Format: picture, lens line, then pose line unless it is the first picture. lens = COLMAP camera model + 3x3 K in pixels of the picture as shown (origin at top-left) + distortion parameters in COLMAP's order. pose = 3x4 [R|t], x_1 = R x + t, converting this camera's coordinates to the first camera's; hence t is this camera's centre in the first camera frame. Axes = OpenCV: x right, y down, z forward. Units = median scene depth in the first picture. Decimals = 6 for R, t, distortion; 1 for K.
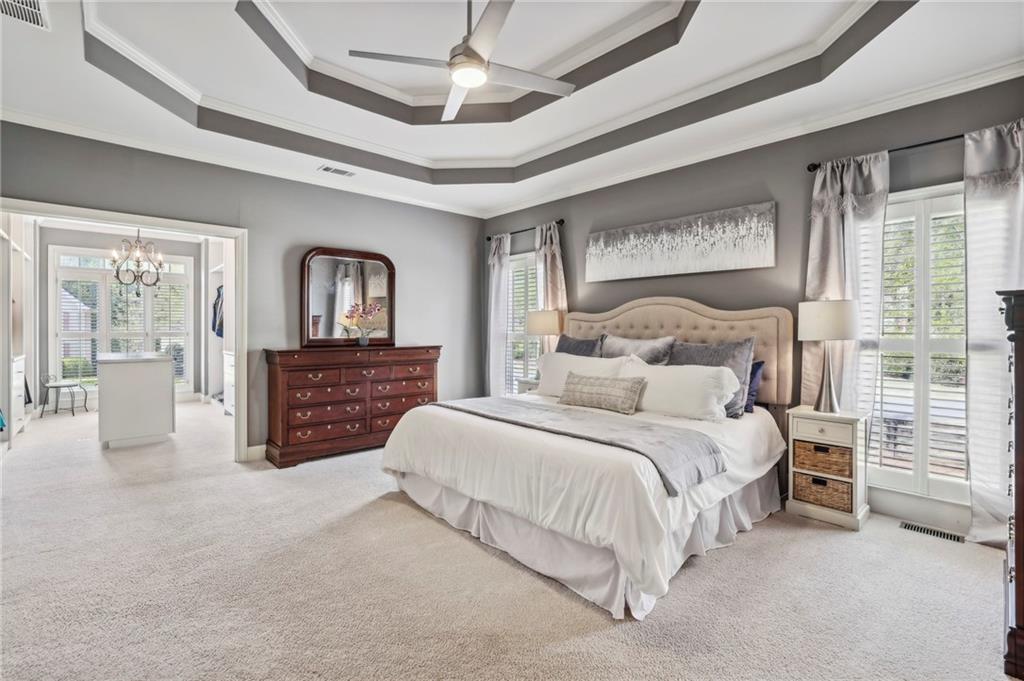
lens RADIAL K [[449.0, 0, 508.8], [0, 449.0, 330.4], [0, 0, 1]] dist [-0.022378, 0.000435]
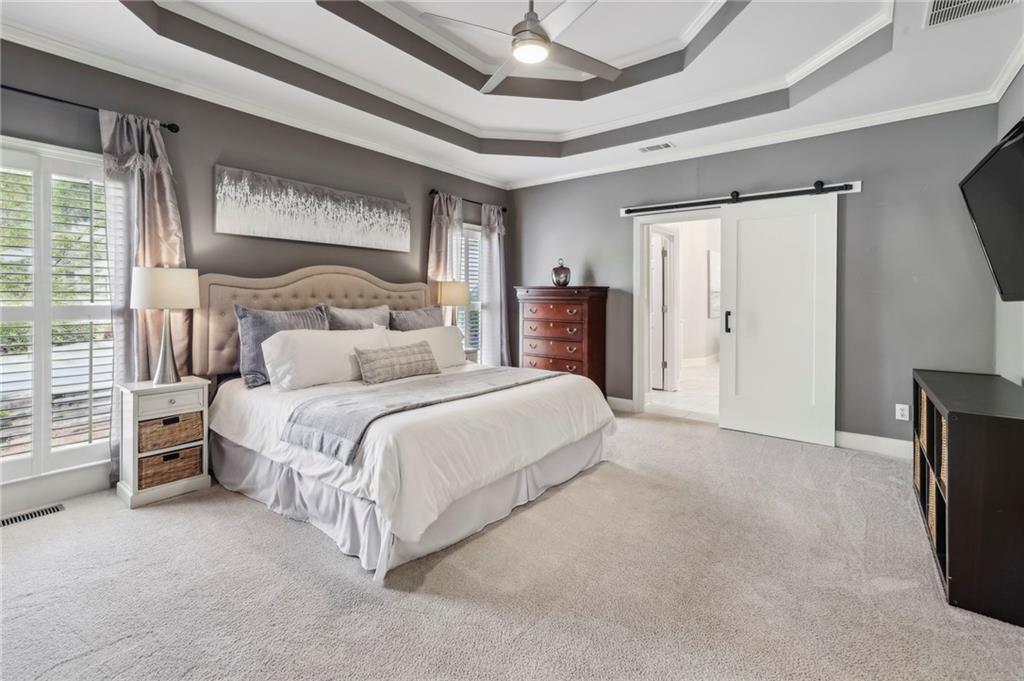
lens RADIAL K [[451.5, 0, 511.6], [0, 451.5, 295.3], [0, 0, 1]] dist [0.000209, 0.000187]
pose [[-0.130383, 0.002664, 0.991460, -0.723215], [-0.000338, 0.999996, -0.002732, -0.007286], [-0.991464, -0.000691, -0.130382, 0.769232]]
